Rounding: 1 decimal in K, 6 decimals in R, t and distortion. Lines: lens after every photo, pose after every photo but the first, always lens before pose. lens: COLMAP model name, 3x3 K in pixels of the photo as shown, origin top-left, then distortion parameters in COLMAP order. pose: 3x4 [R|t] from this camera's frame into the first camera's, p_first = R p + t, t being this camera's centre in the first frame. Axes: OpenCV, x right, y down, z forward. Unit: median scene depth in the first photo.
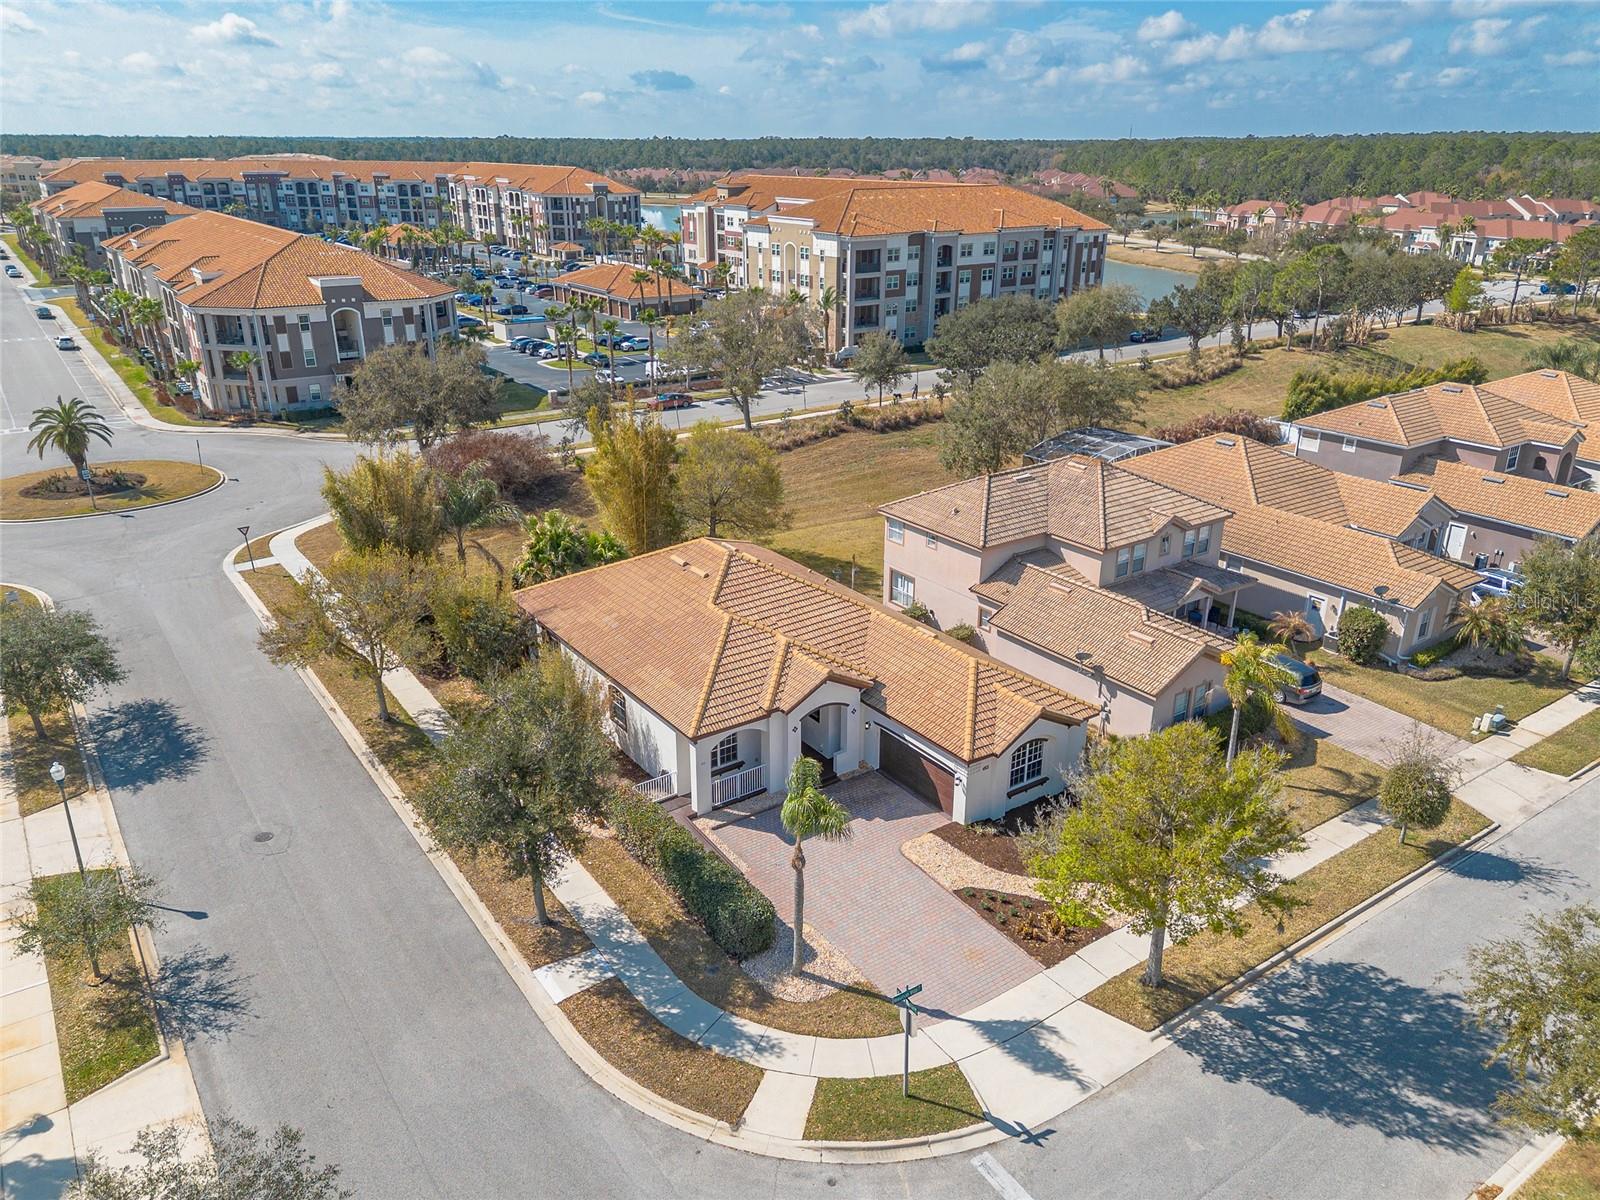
lens RADIAL K [[1134.7, 0, 812.8], [0, 1134.7, 603.1], [0, 0, 1]] dist [0.075681, -0.083286]
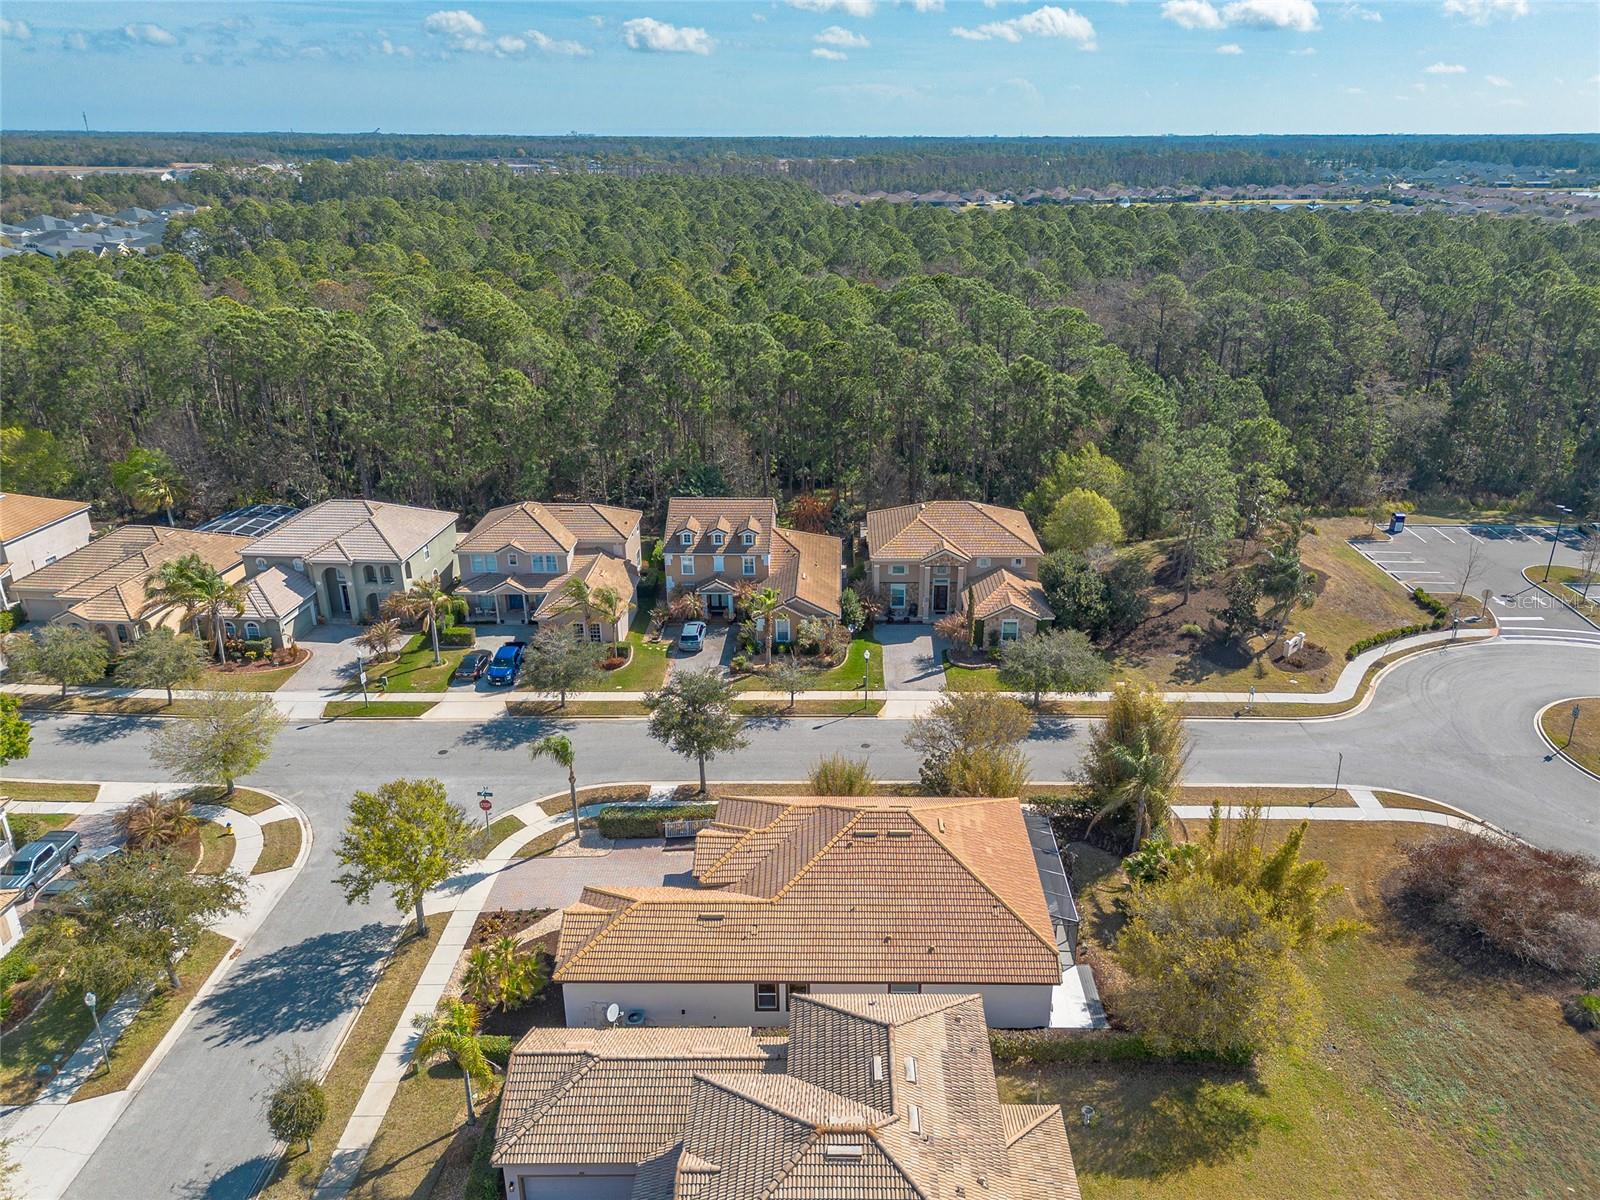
lens RADIAL K [[1148.6, 0, 838.9], [0, 1148.6, 596.5], [0, 0, 1]] dist [0.083643, -0.096981]
pose [[-0.581835, 0.298558, -0.756526, 0.648468], [-0.302898, 0.783723, 0.542246, -0.713696], [0.754799, 0.544648, -0.365565, 1.071265]]
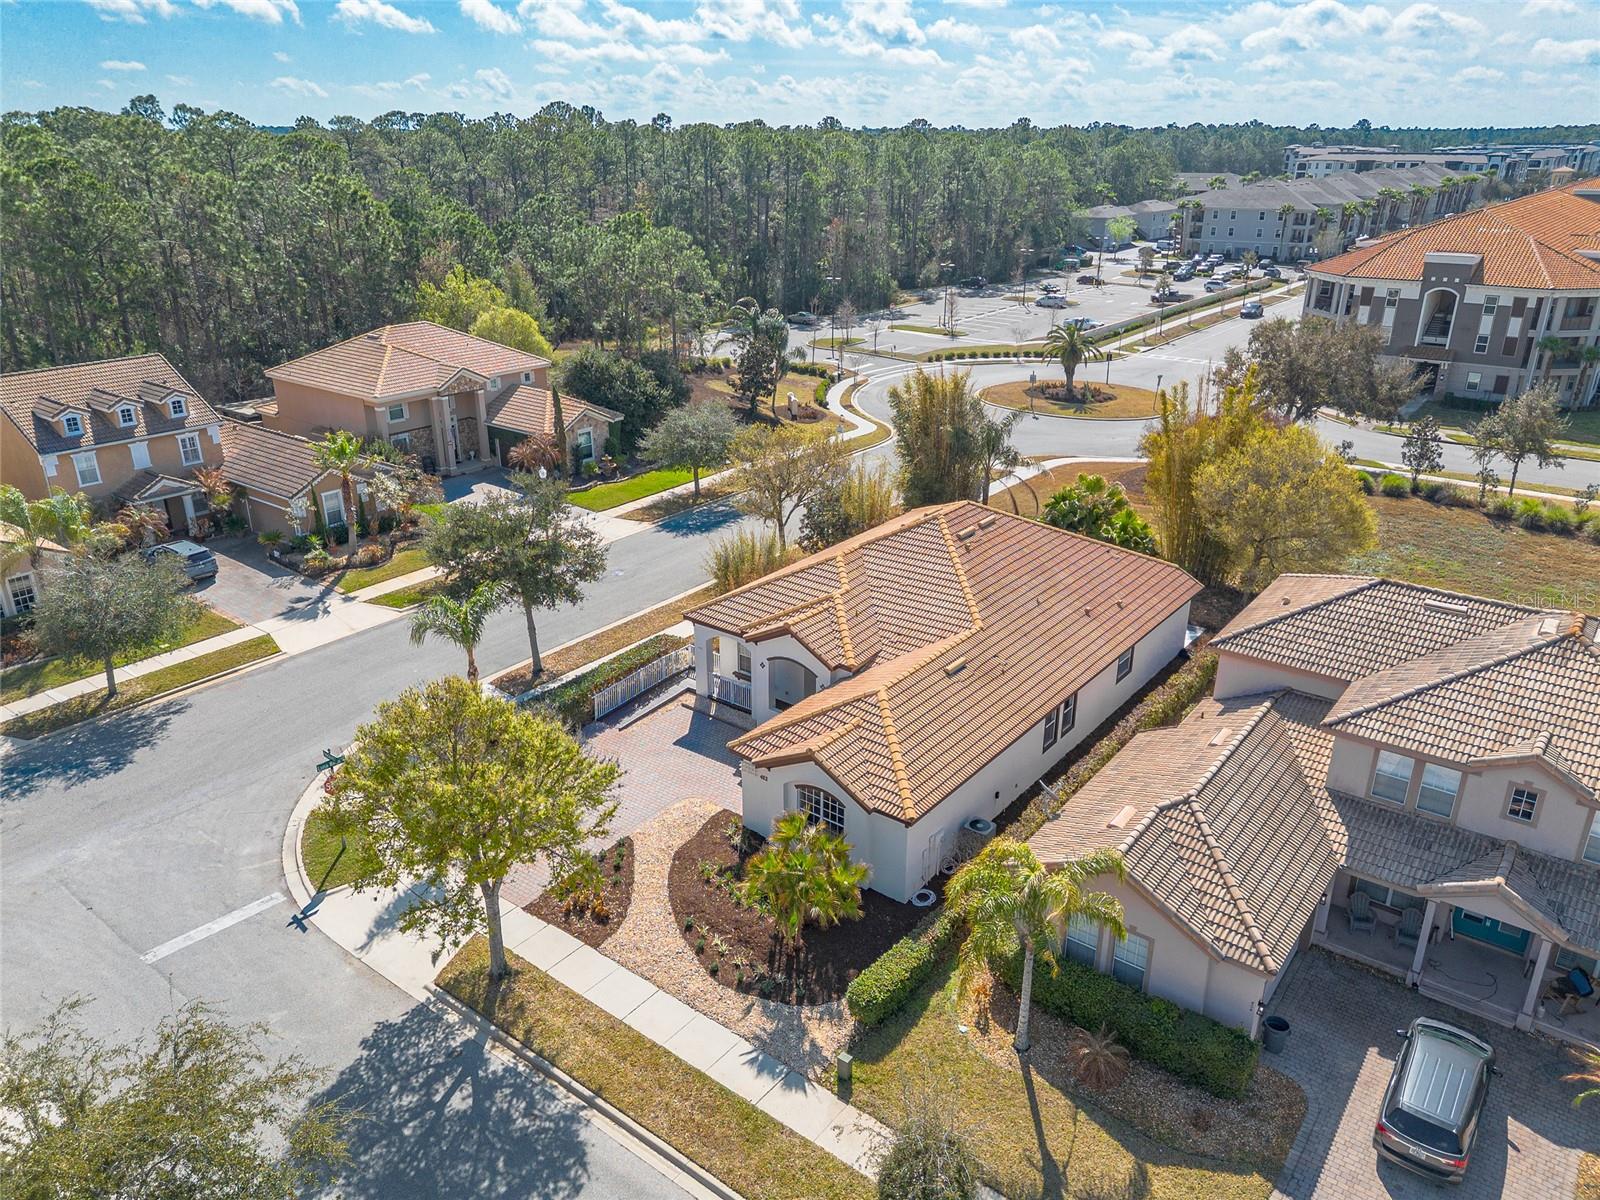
lens RADIAL K [[1141.6, 0, 800.0], [0, 1141.6, 600.0], [0, 0, 1]] dist [0.074506, -0.085521]
pose [[0.294608, 0.355352, -0.887091, 0.619091], [-0.354285, 0.902753, 0.243966, -0.140656], [0.887518, 0.242409, 0.391855, 0.451995]]
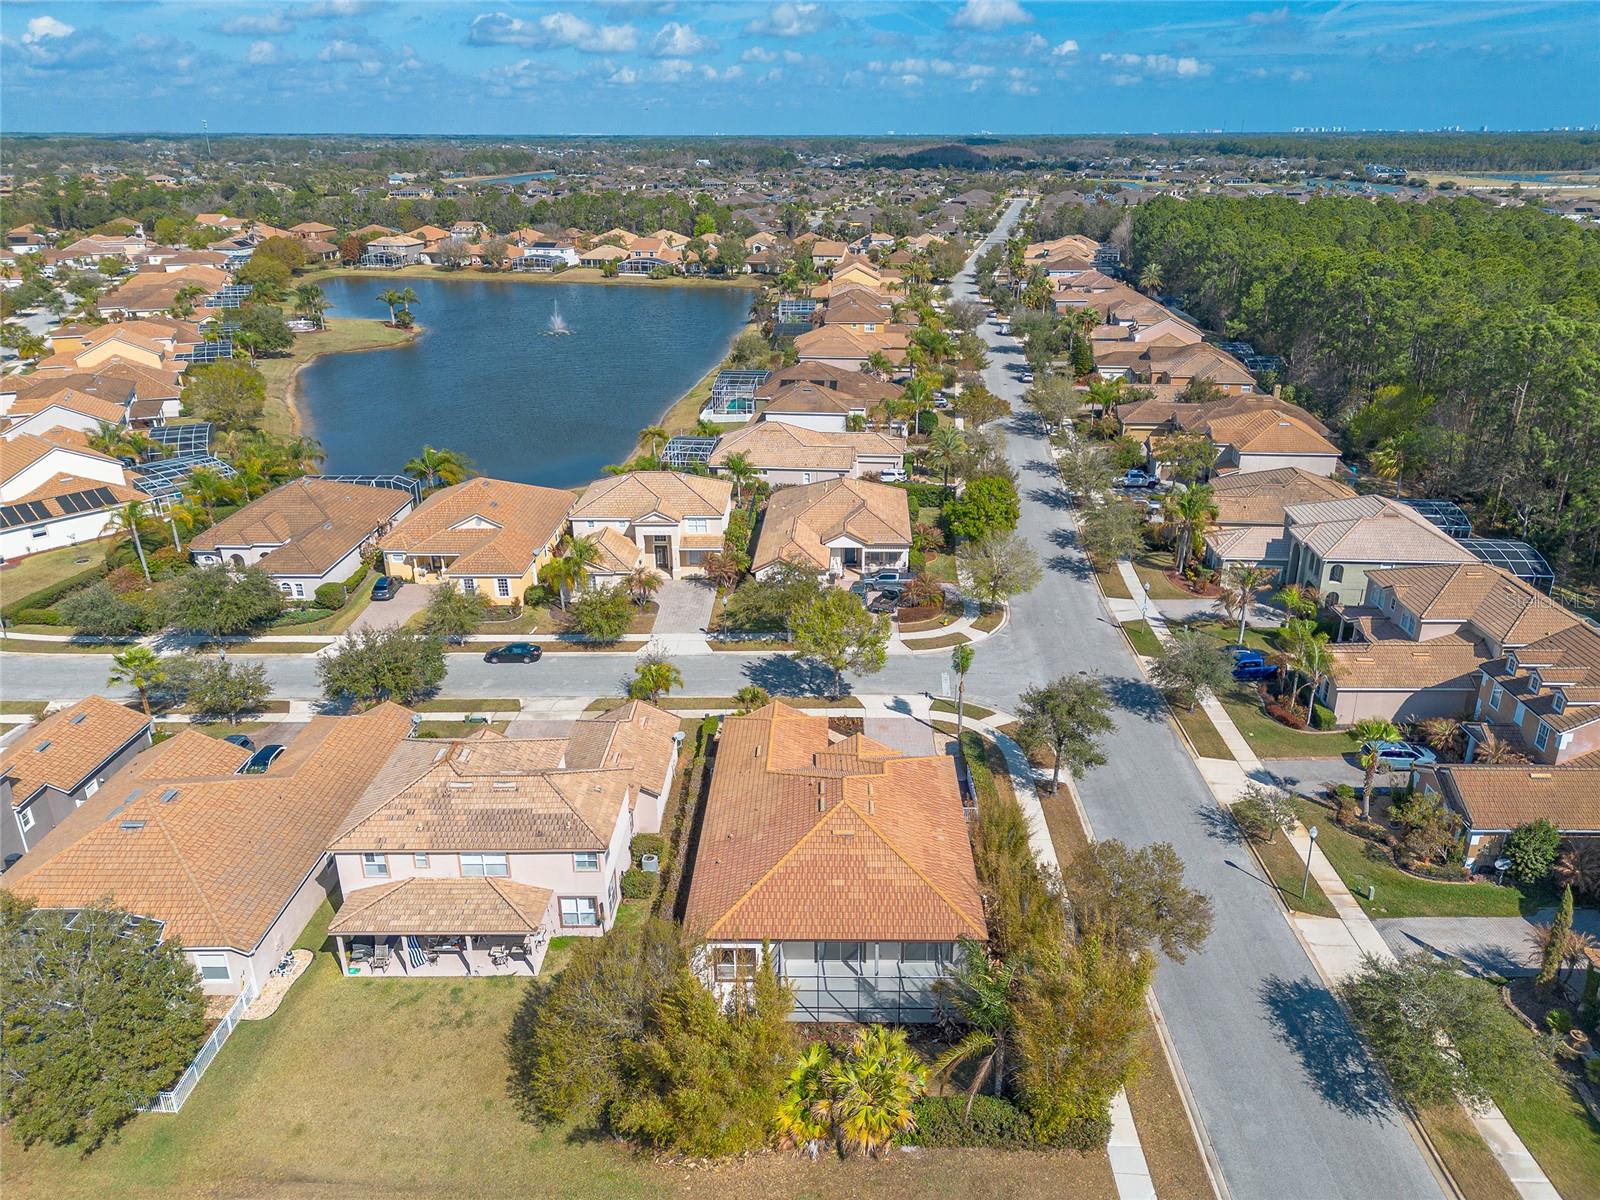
lens RADIAL K [[1135.8, 0, 819.2], [0, 1135.8, 599.5], [0, 0, 1]] dist [0.077809, -0.077960]
pose [[-0.804918, -0.217660, 0.552024, -0.576345], [0.222753, 0.751423, 0.621084, -0.802664], [-0.549988, 0.622887, -0.556349, 1.310078]]
